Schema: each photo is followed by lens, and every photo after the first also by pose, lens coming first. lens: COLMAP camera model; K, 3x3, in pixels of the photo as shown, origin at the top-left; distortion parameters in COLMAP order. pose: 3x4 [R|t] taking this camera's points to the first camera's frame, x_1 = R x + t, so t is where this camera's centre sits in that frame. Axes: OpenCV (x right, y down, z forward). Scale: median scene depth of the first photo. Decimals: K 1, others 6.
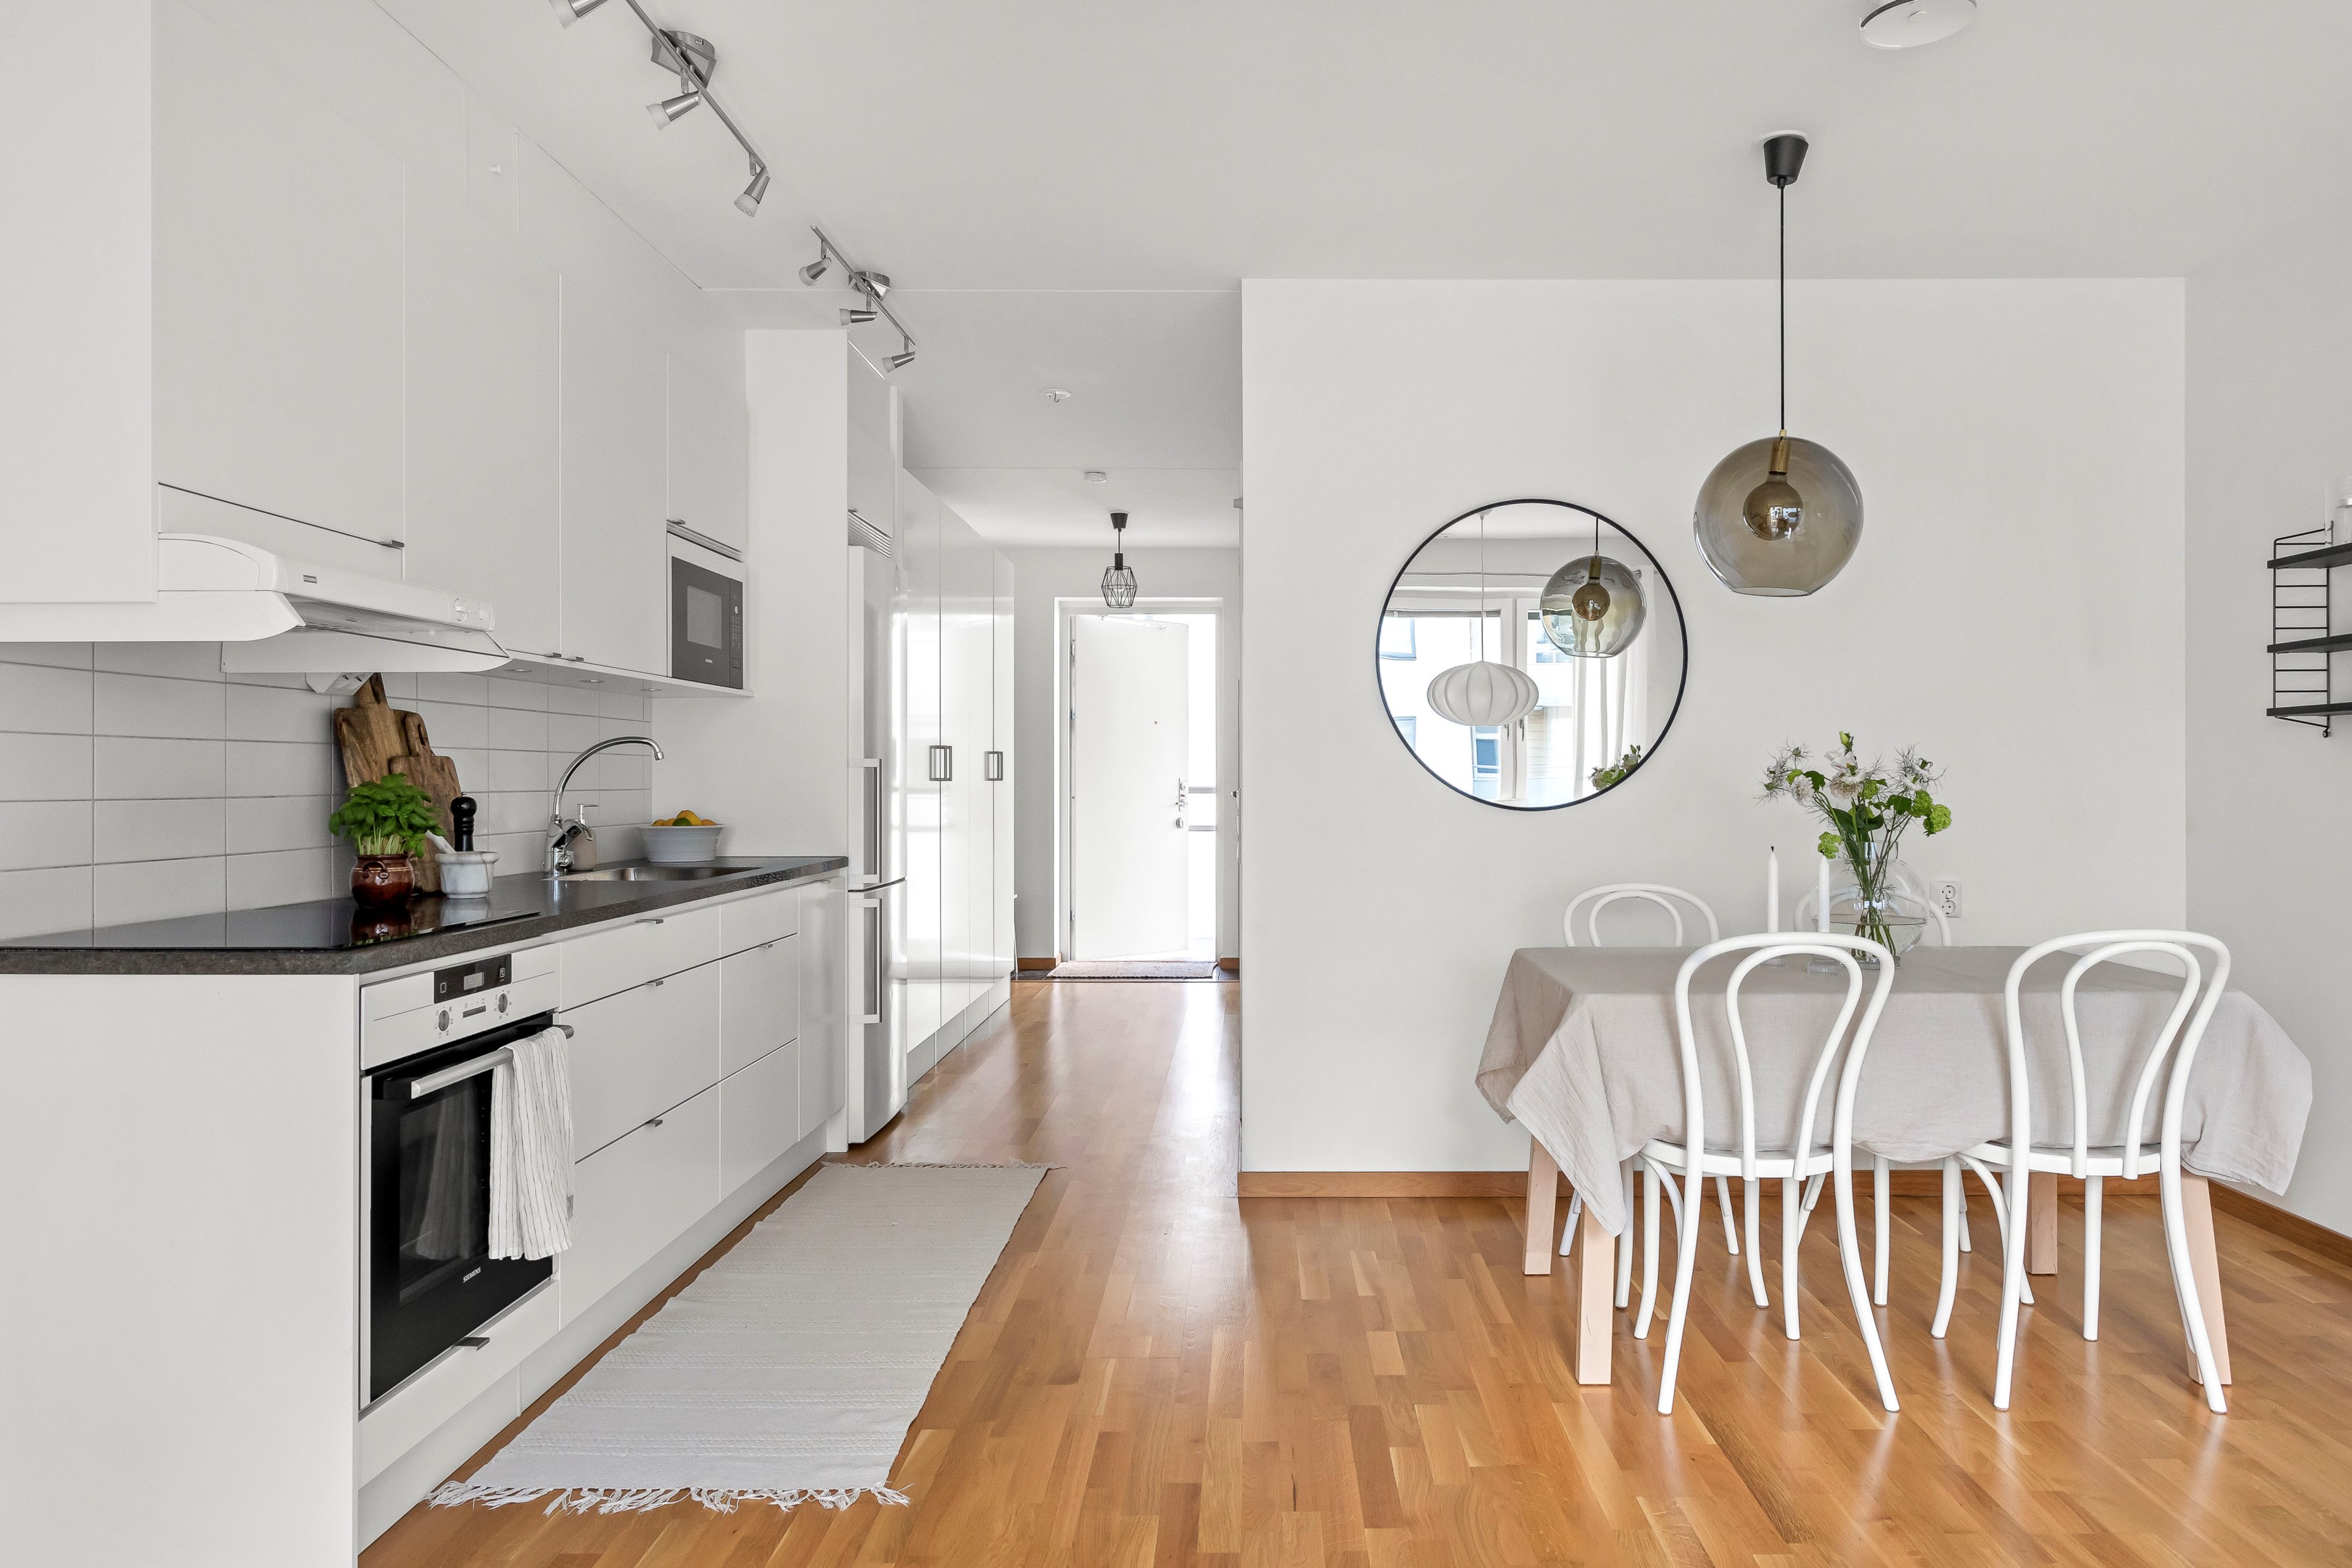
lens RADIAL K [[1485.7, 0, 1178.8], [0, 1485.7, 779.6], [0, 0, 1]] dist [-0.004294, -0.001256]
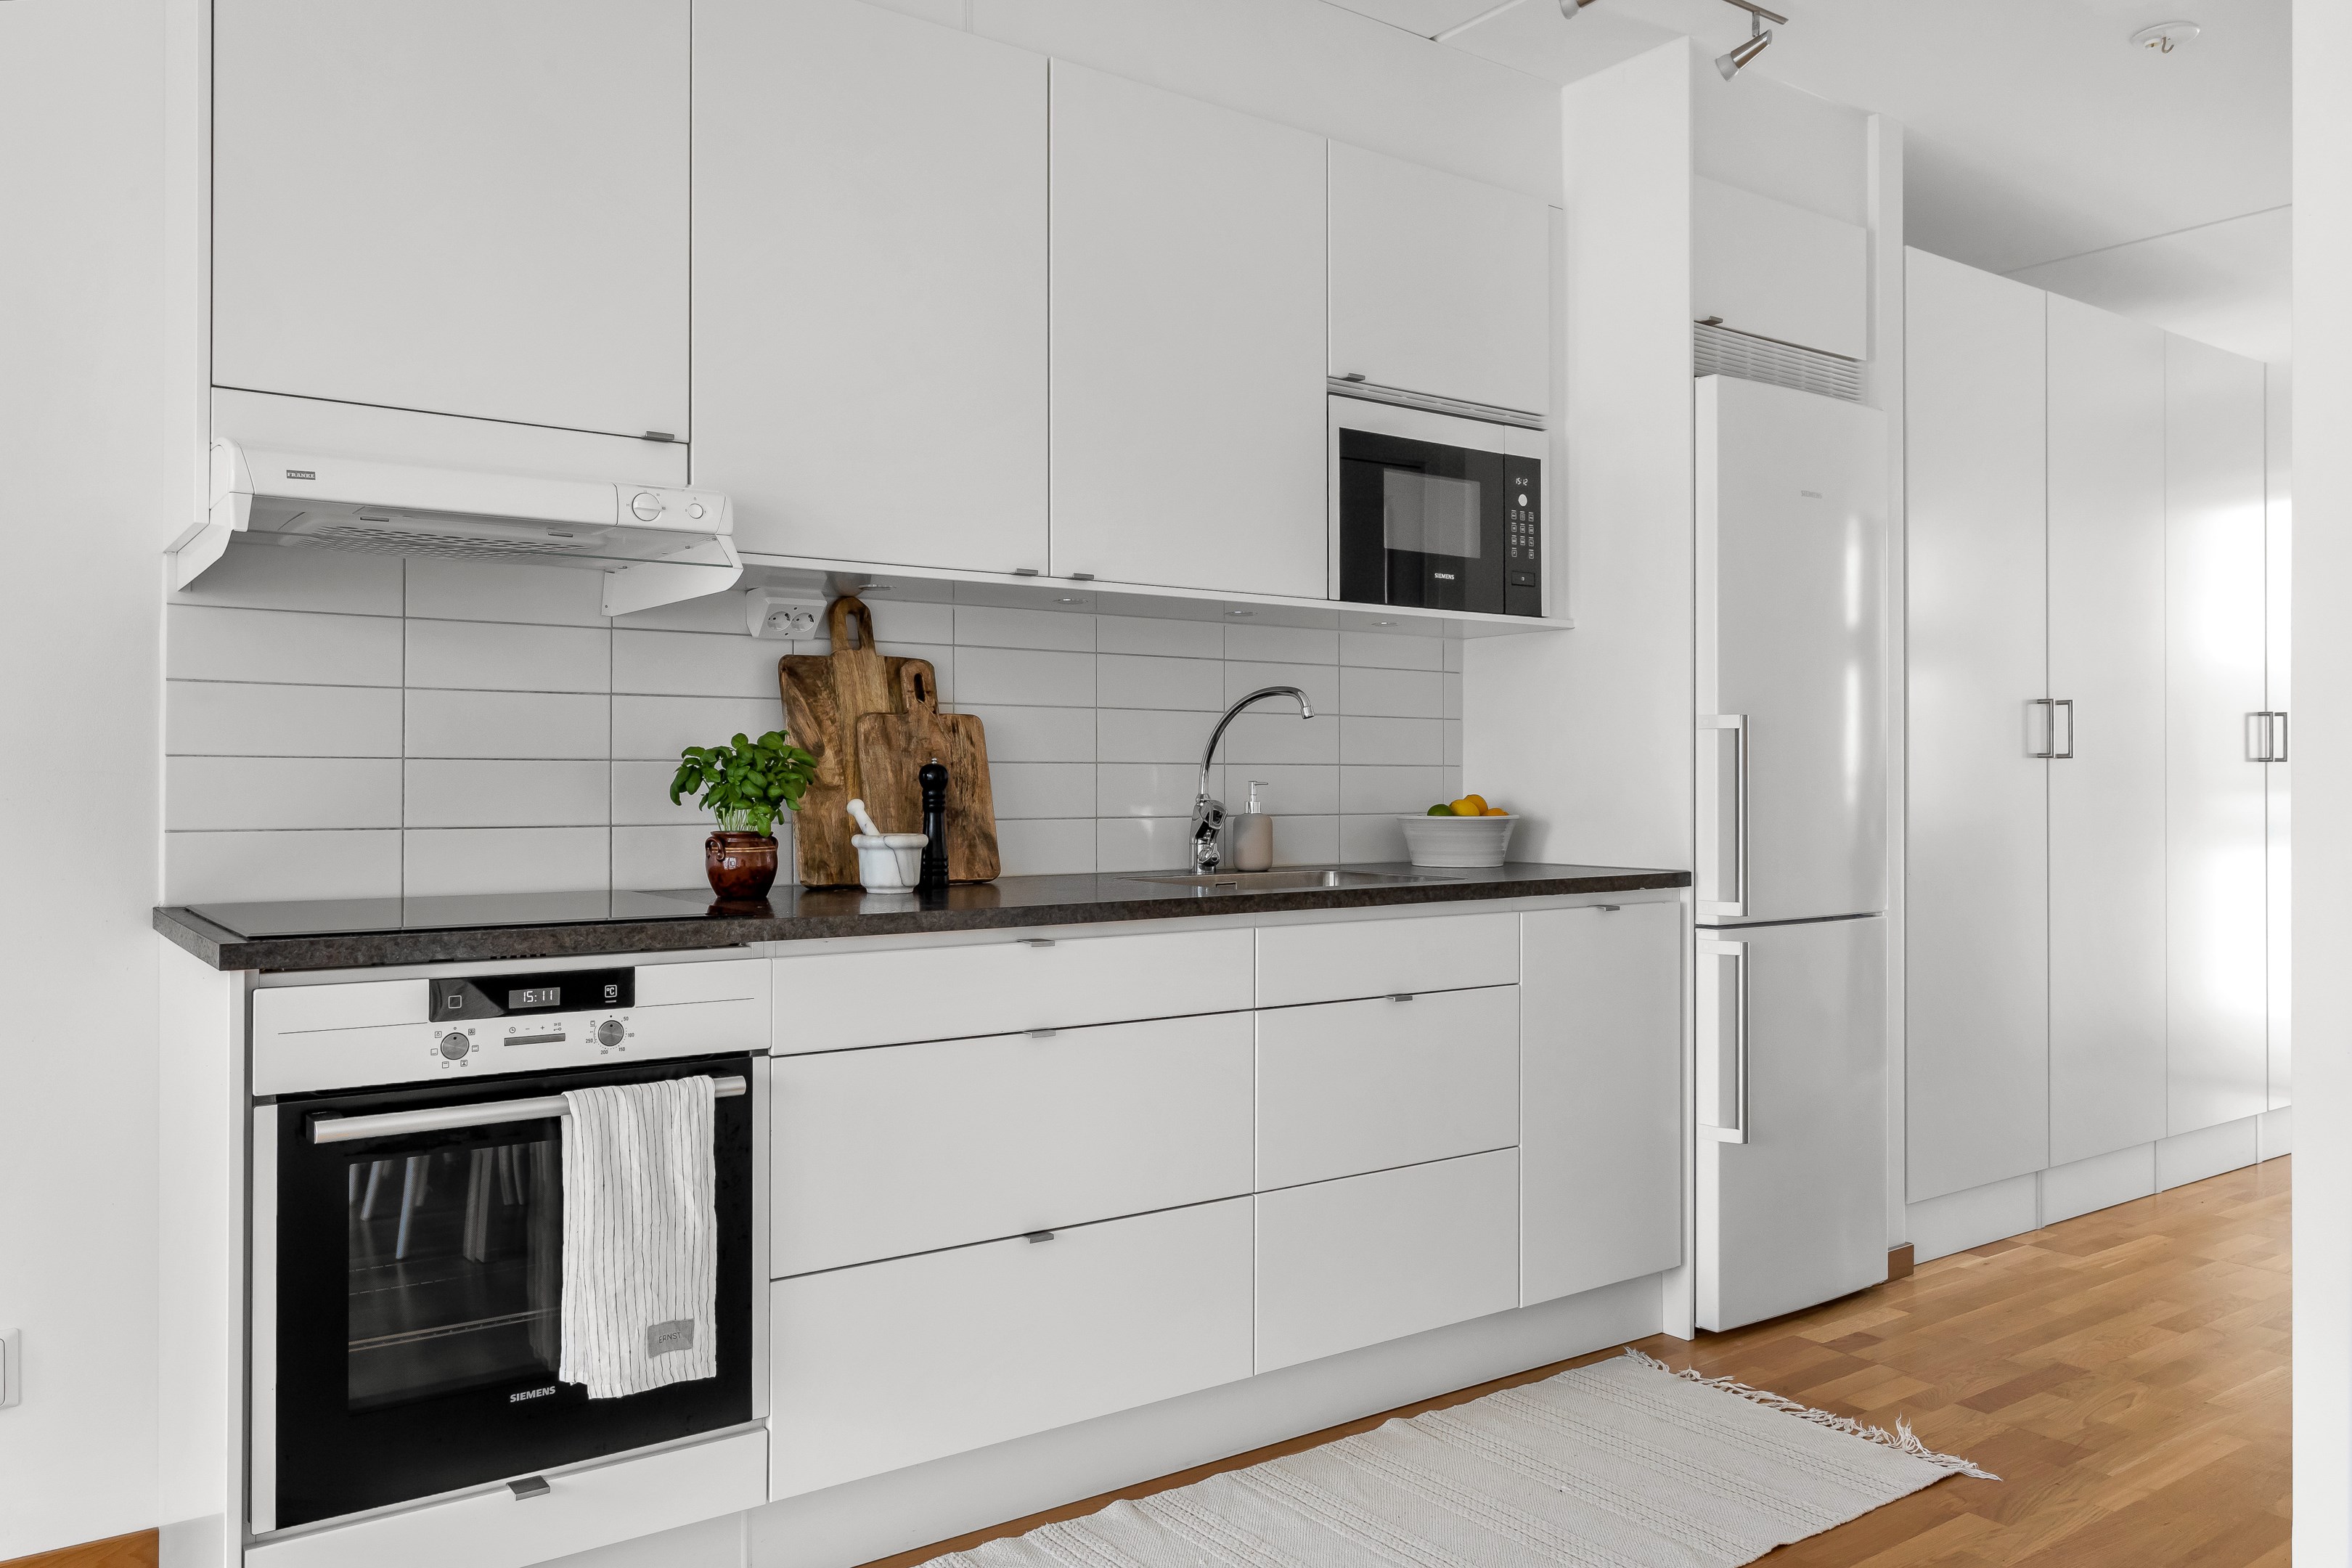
lens RADIAL K [[1709.1, 0, 1176.7], [0, 1709.1, 780.4], [0, 0, 1]] dist [0.003389, 0.010370]
pose [[0.625611, 0.002668, -0.780131, 0.294059], [-0.002878, 0.999995, 0.001112, 0.018707], [0.780130, 0.001549, 0.625615, 0.535409]]
